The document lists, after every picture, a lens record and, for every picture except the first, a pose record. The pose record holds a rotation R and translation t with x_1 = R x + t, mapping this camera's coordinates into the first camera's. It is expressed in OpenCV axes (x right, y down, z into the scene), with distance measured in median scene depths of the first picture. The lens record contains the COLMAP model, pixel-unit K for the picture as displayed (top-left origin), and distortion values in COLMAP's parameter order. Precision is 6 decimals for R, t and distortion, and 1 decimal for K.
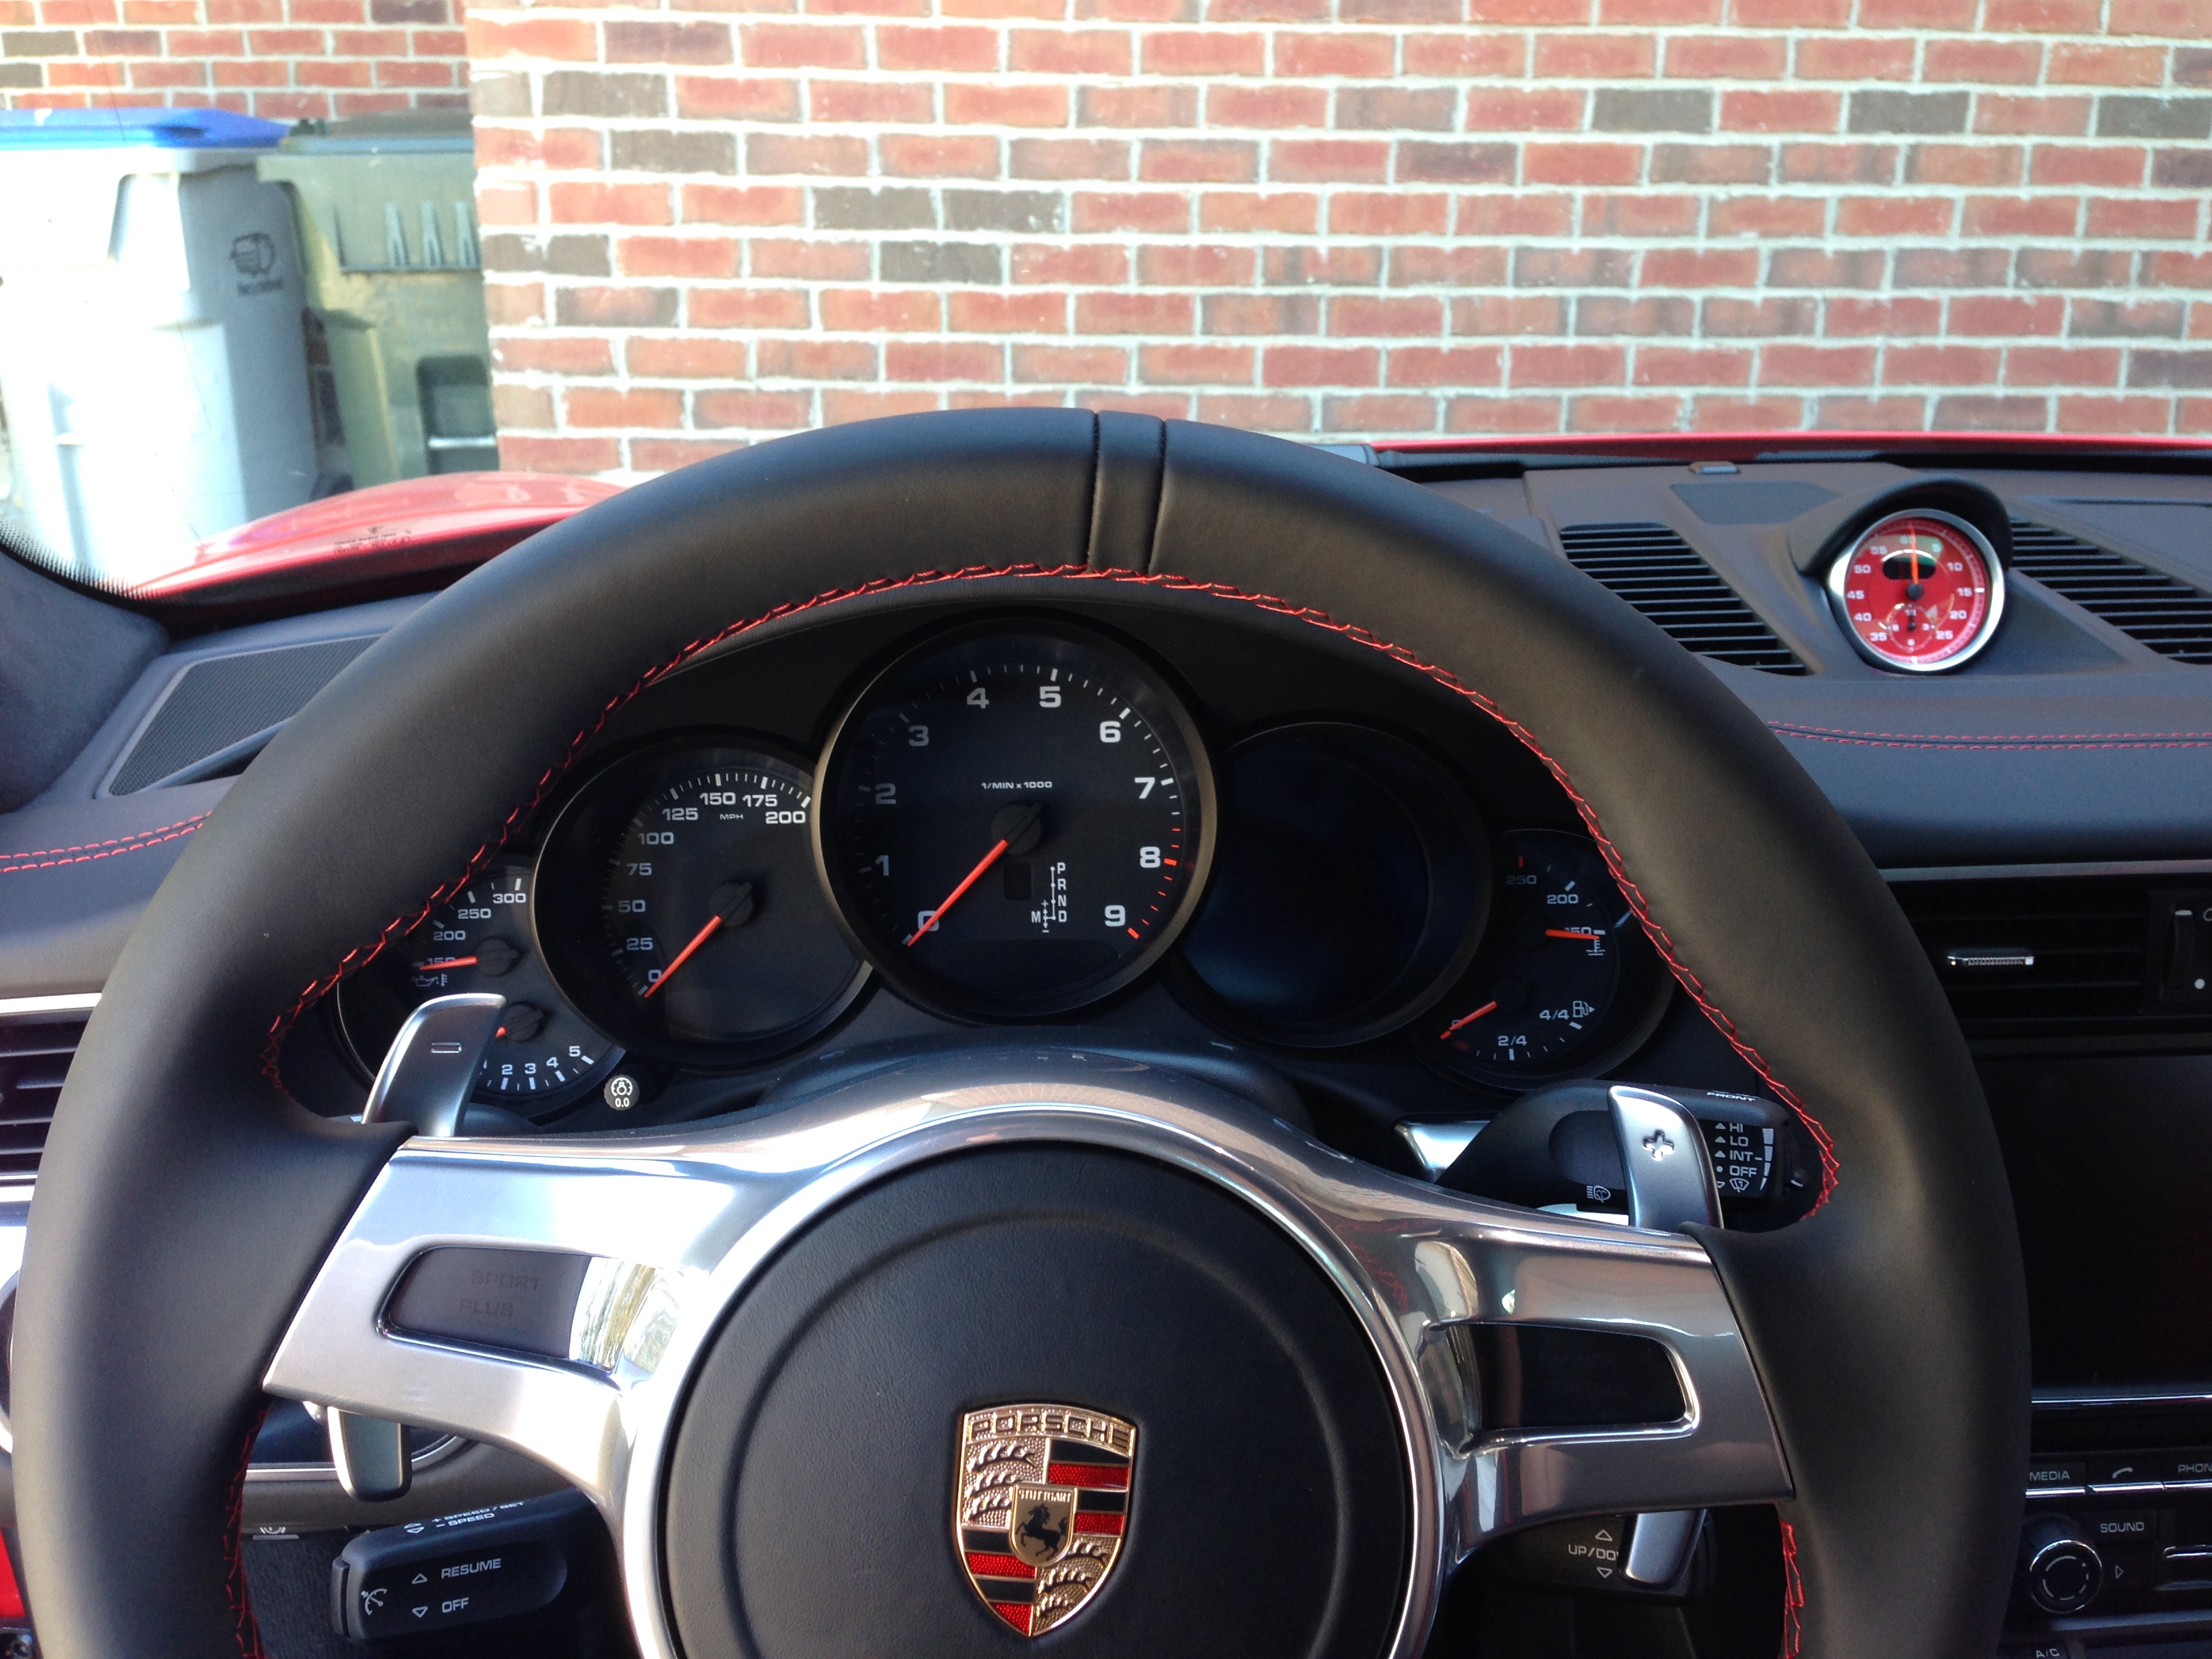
lens RADIAL K [[2090.1, 0, 1110.2], [0, 2090.1, 808.0], [0, 0, 1]] dist [0.060331, 0.000000]
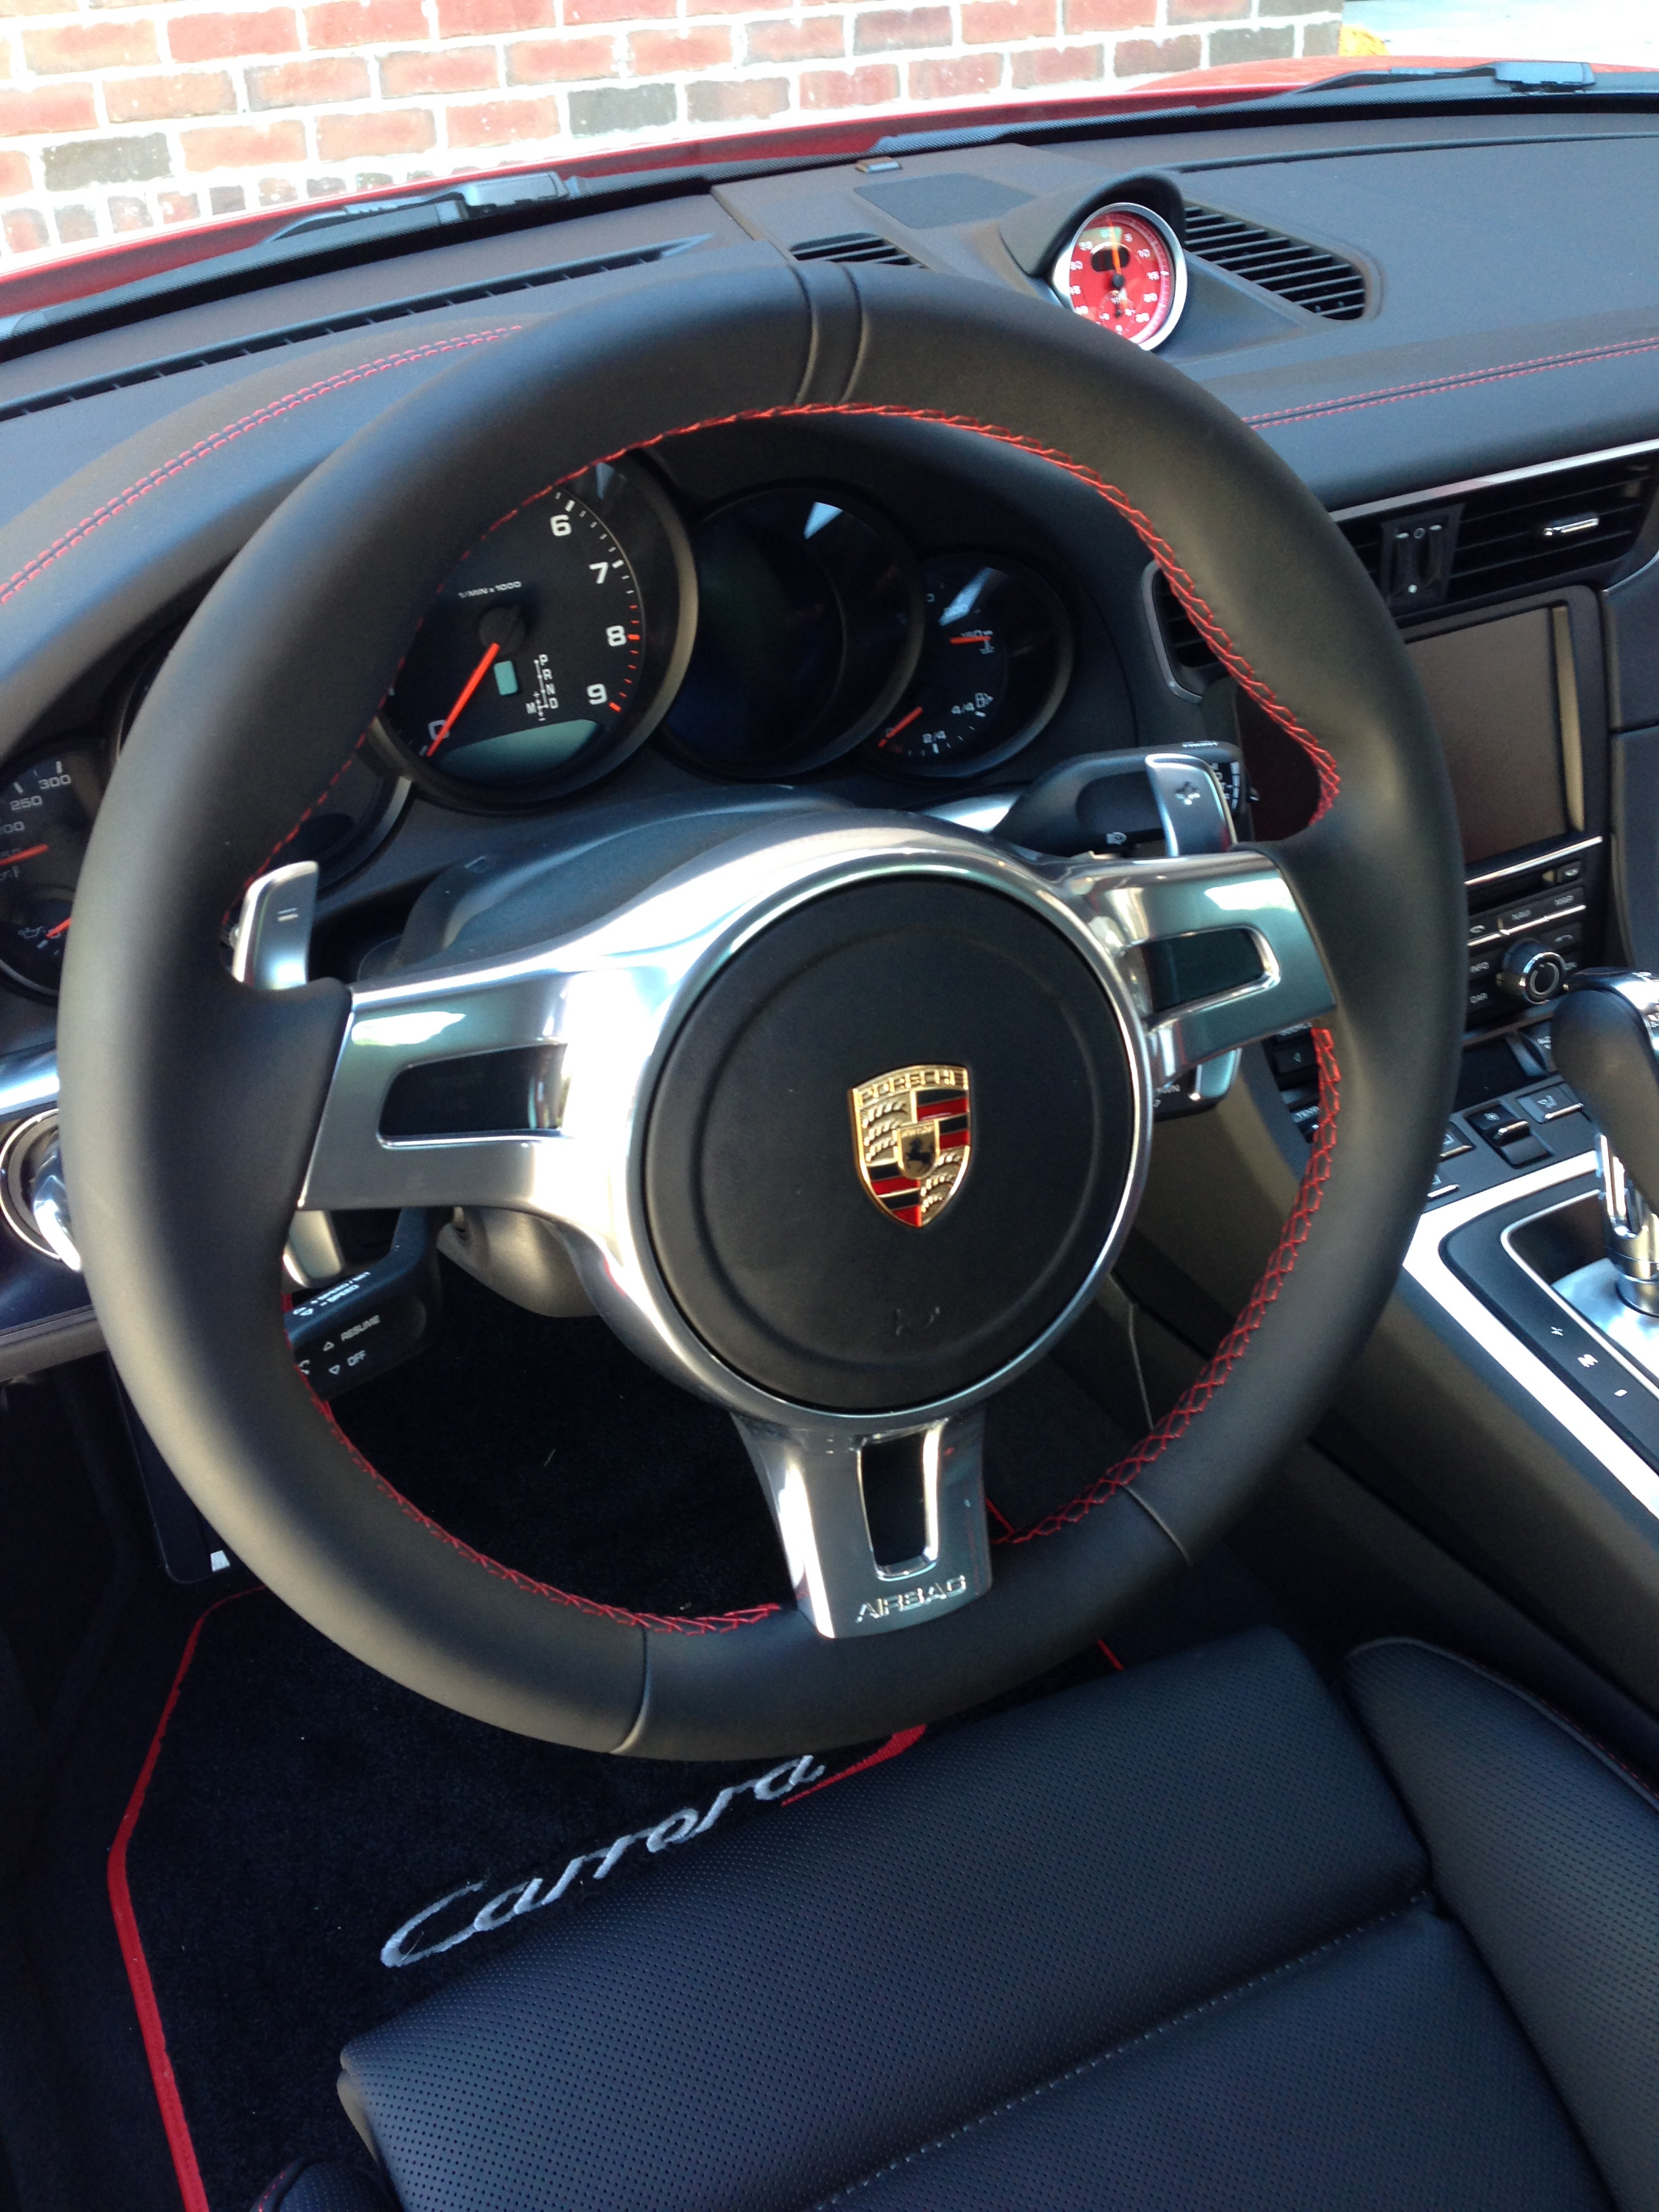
lens RADIAL K [[2090.1, 0, 832.5], [0, 2090.1, 1117.1], [0, 0, 1]] dist [0.060331, 0.000000]
pose [[0.918860, -0.247767, 0.307096, -0.286040], [0.151792, 0.940341, 0.304496, -0.059139], [-0.364219, -0.233175, 0.901651, -0.115210]]
